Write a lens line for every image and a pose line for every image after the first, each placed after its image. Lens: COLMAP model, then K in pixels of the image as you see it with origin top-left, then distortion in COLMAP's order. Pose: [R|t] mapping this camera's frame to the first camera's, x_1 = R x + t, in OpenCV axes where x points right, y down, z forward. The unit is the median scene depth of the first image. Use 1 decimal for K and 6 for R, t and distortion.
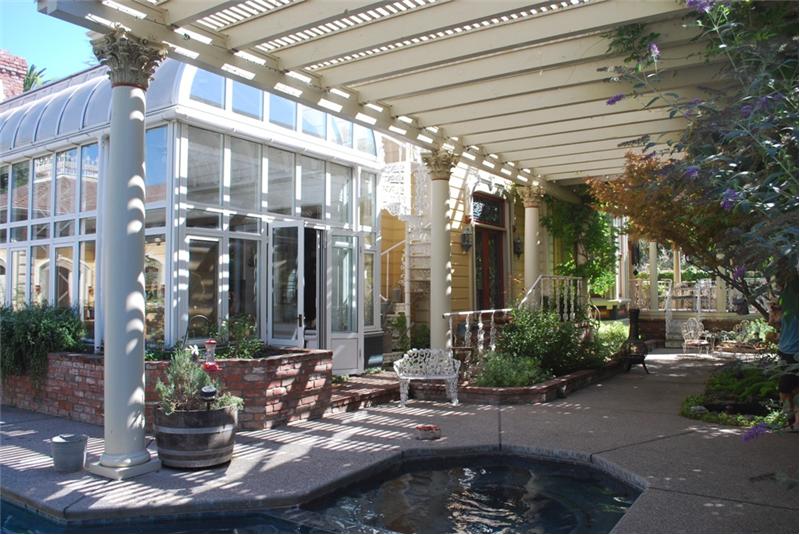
lens RADIAL K [[610.8, 0, 400.0], [0, 610.8, 267.5], [0, 0, 1]] dist [0.000906, 0.000092]
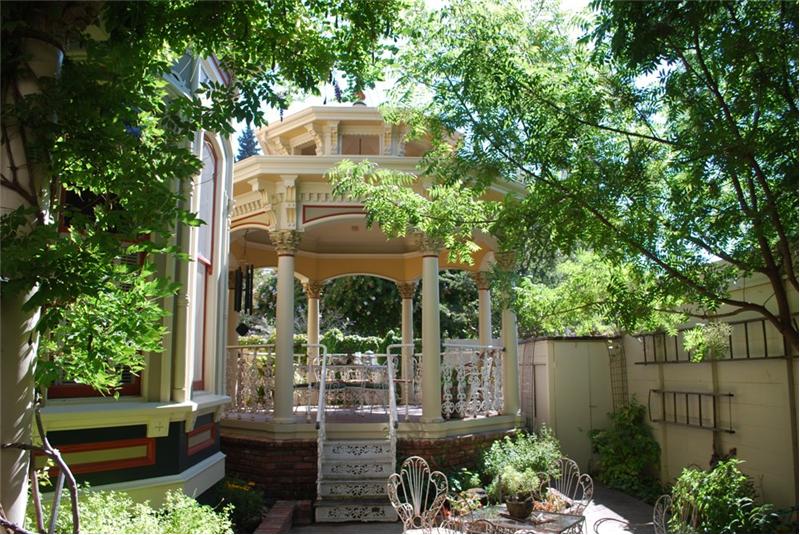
lens RADIAL K [[610.8, 0, 400.0], [0, 610.8, 267.5], [0, 0, 1]] dist [0.000906, 0.000092]
pose [[0.811468, 0.089267, 0.577539, 0.264610], [-0.010339, 0.990303, -0.138539, 0.029153], [-0.584306, 0.106449, 0.804522, 0.700835]]
